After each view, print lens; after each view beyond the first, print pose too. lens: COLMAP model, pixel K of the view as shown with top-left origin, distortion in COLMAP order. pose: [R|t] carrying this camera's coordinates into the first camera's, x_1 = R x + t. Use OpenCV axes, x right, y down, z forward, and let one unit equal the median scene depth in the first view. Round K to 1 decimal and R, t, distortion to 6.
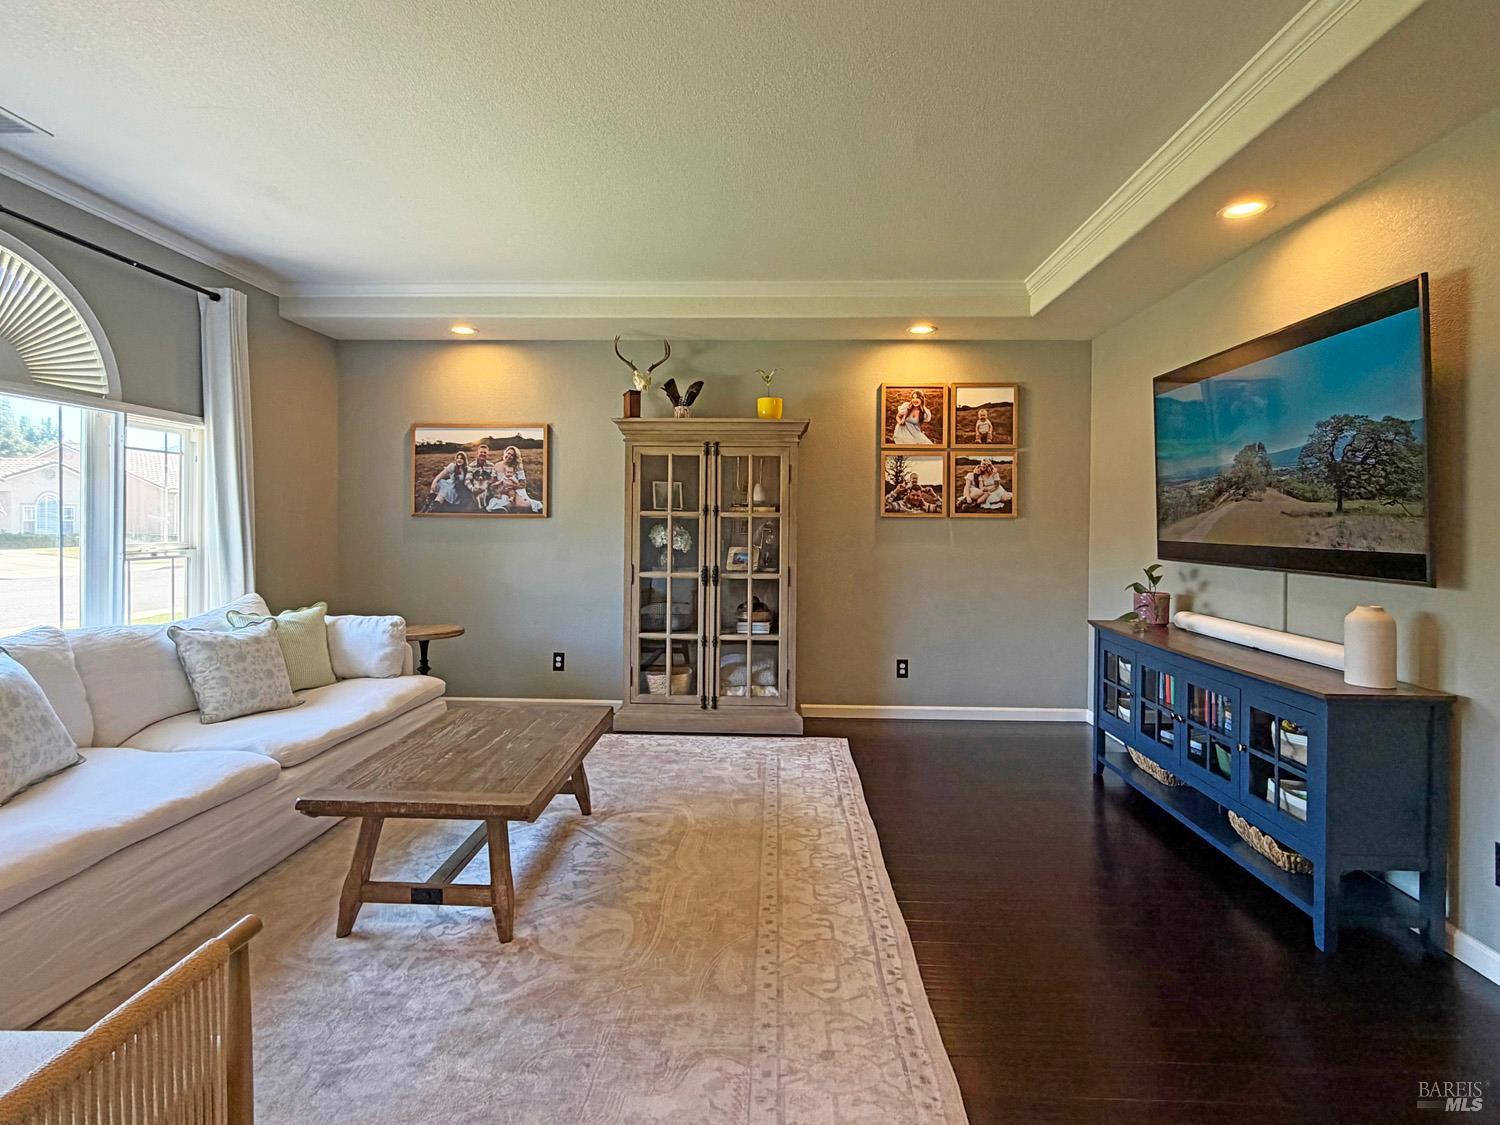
lens RADIAL K [[747.9, 0, 751.2], [0, 747.9, 523.2], [0, 0, 1]] dist [0.000474, 0.000052]
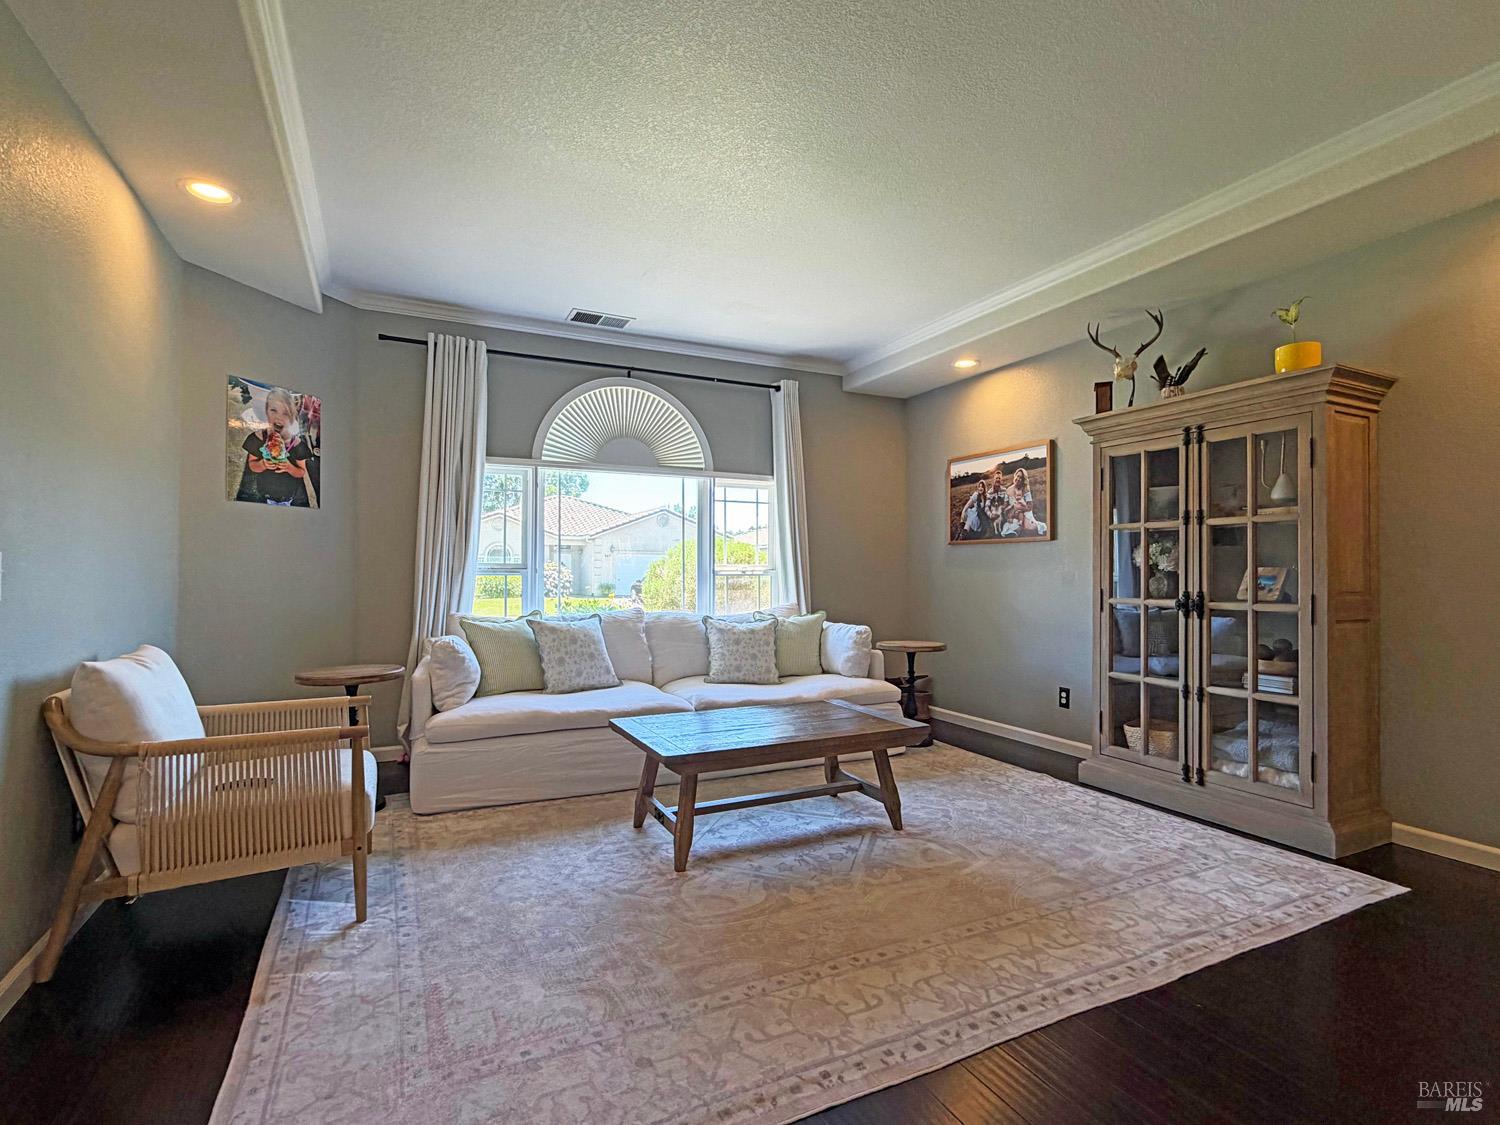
lens RADIAL K [[729.6, 0, 750.0], [0, 729.6, 562.5], [0, 0, 1]] dist [0.000672, 0.000283]
pose [[0.473160, -0.020011, -0.880749, 0.380138], [0.001961, 0.999763, -0.021661, 0.043221], [0.880974, 0.008522, 0.473087, 0.266375]]
